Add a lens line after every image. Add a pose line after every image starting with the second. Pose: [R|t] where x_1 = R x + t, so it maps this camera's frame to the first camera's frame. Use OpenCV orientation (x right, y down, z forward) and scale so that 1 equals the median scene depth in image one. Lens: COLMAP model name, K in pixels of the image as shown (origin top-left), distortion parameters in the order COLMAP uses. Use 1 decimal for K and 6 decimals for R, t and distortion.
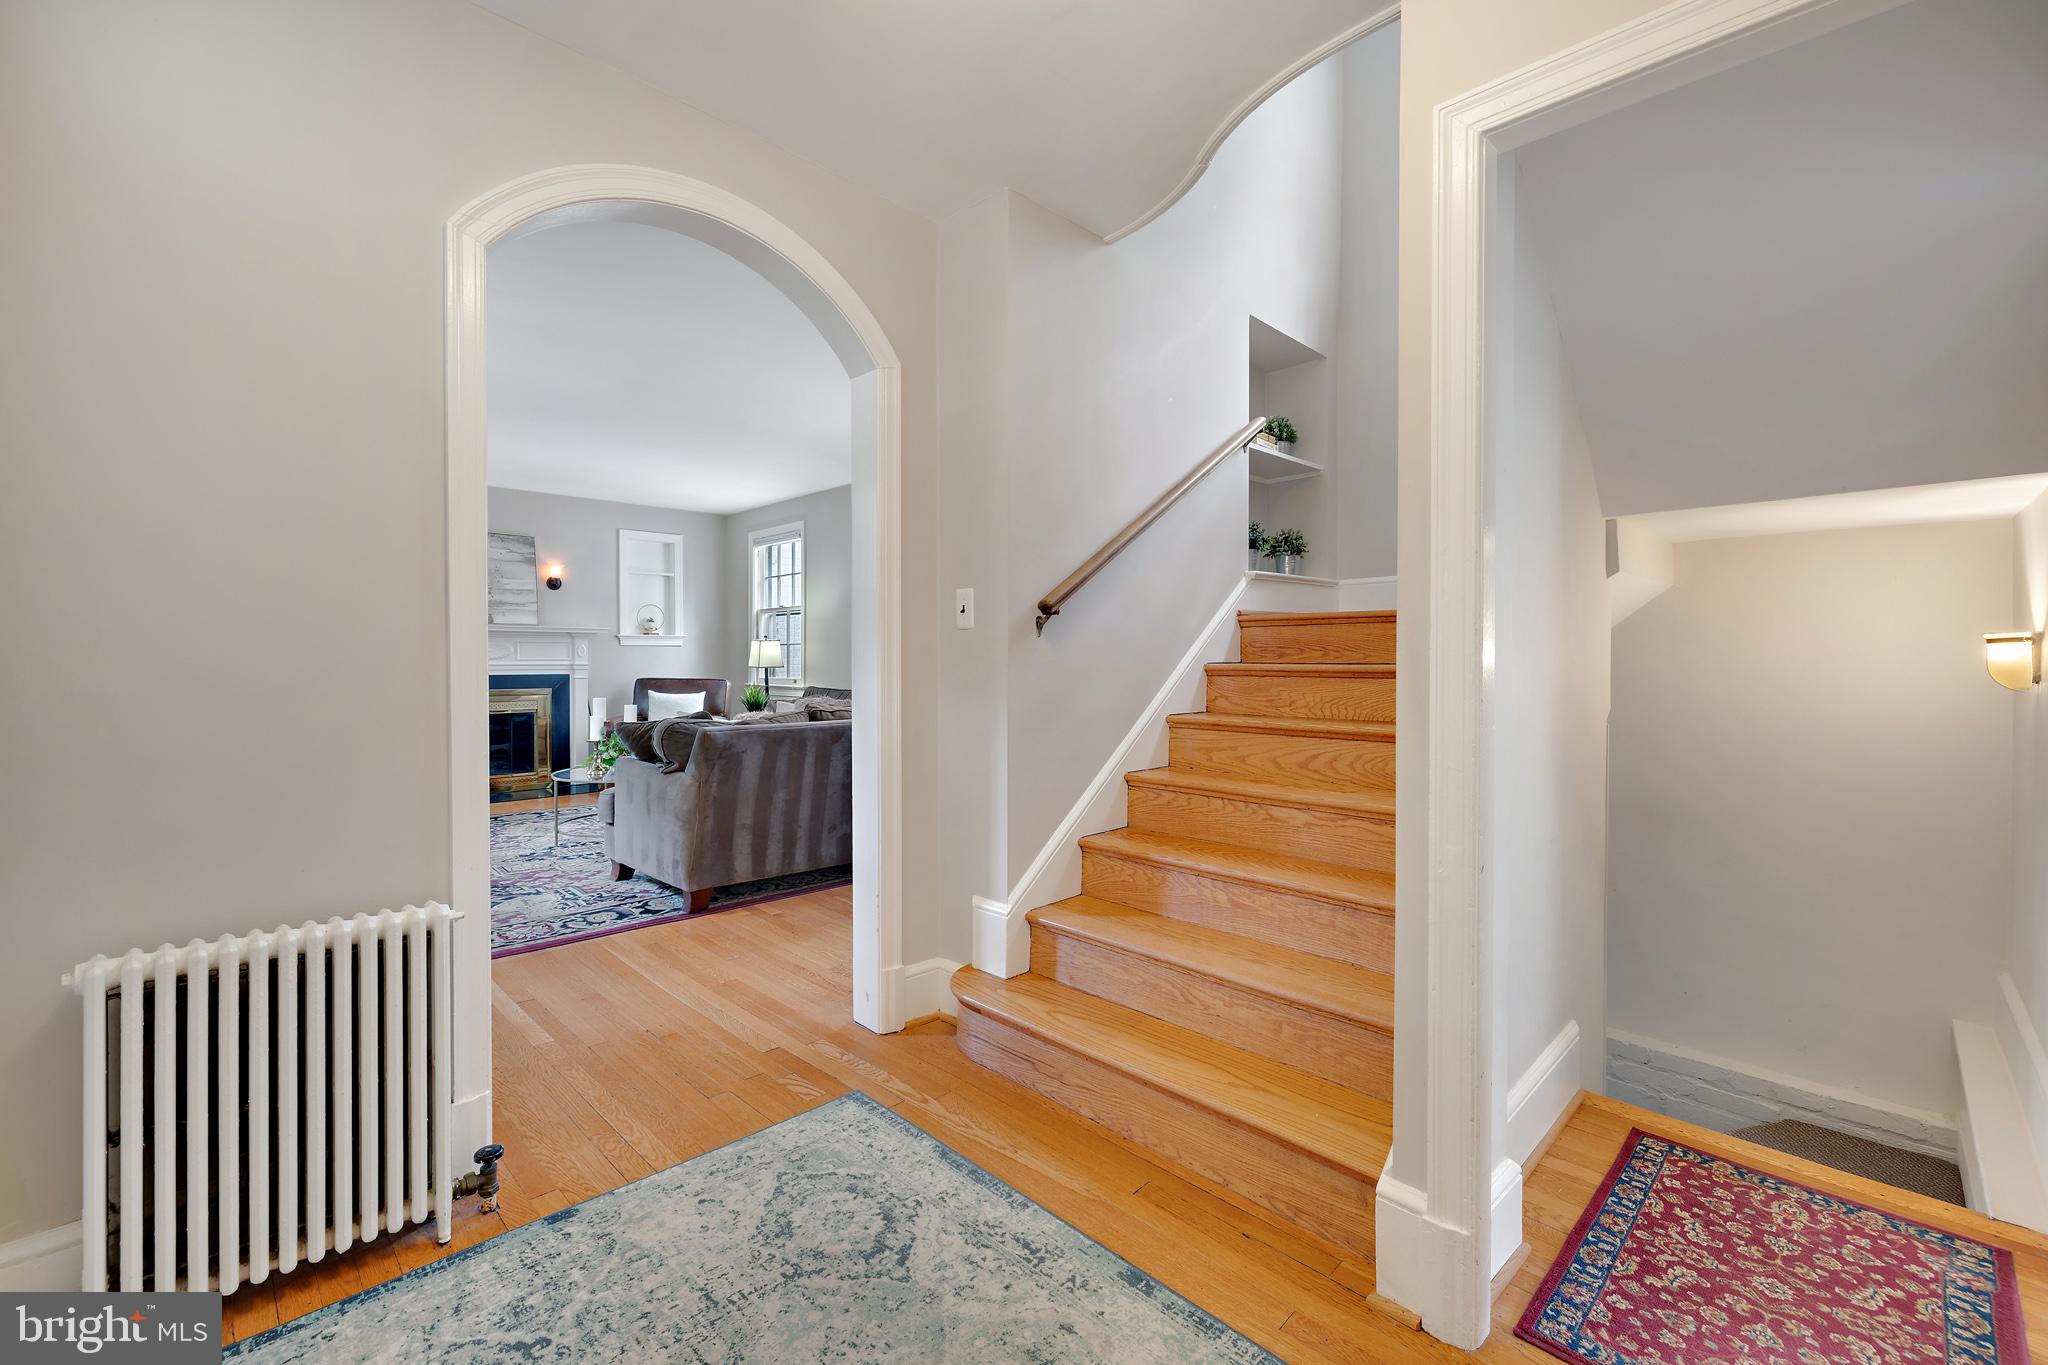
lens RADIAL K [[854.6, 0, 1022.9], [0, 854.6, 665.7], [0, 0, 1]] dist [-0.001771, -0.000394]
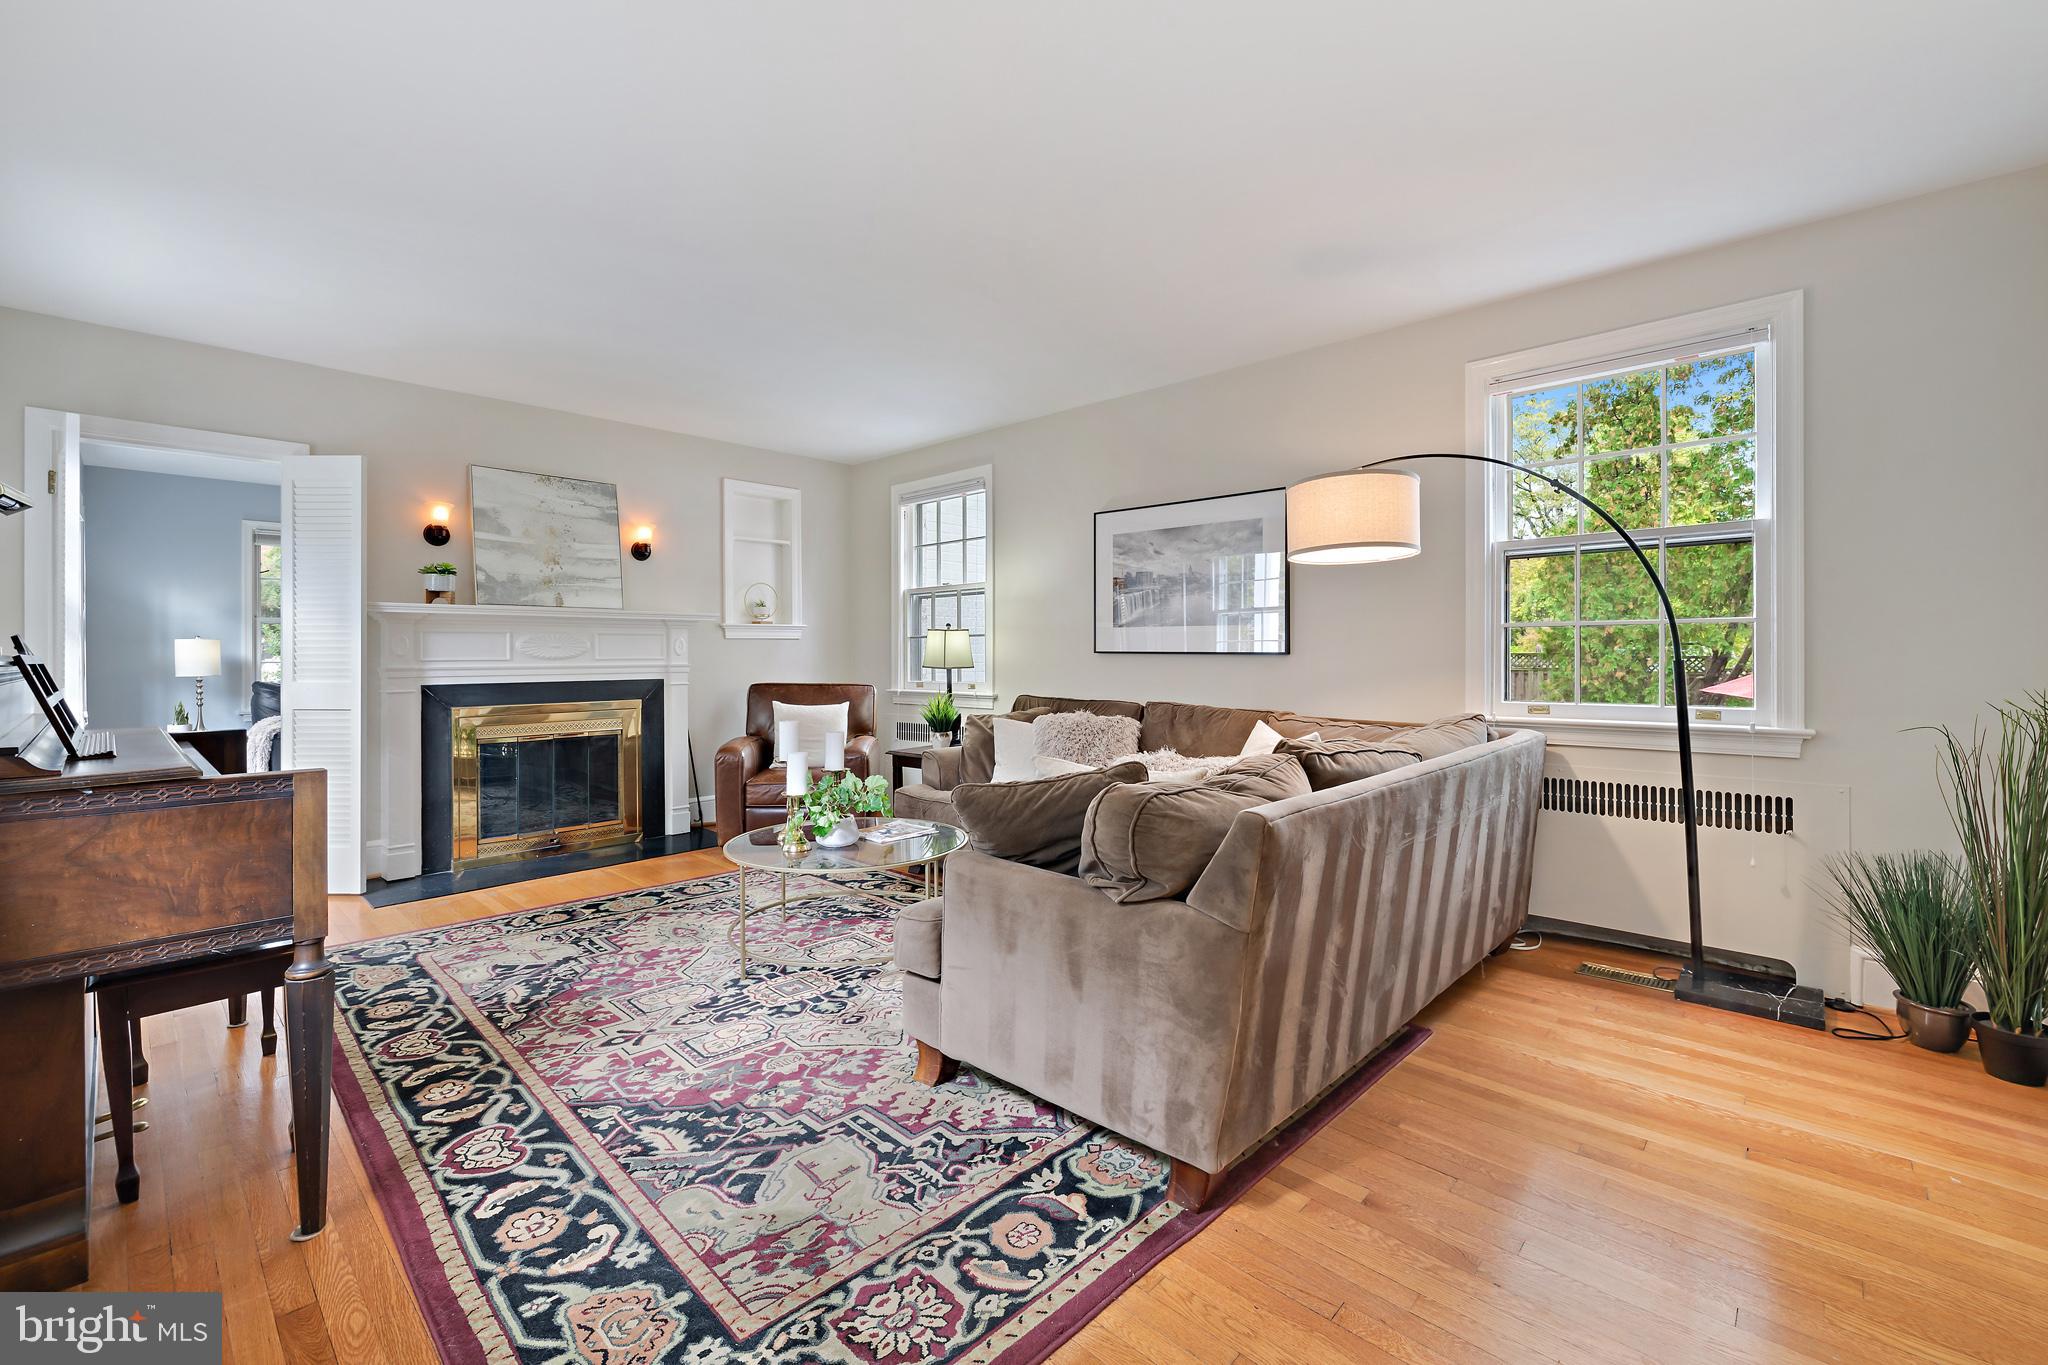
lens RADIAL K [[866.1, 0, 1023.8], [0, 866.1, 663.9], [0, 0, 1]] dist [-0.000775, -0.000080]
pose [[0.999706, -0.005057, 0.023715, -0.252946], [0.004984, 0.999983, 0.003148, -0.003263], [-0.023731, -0.003029, 0.999714, 0.276308]]
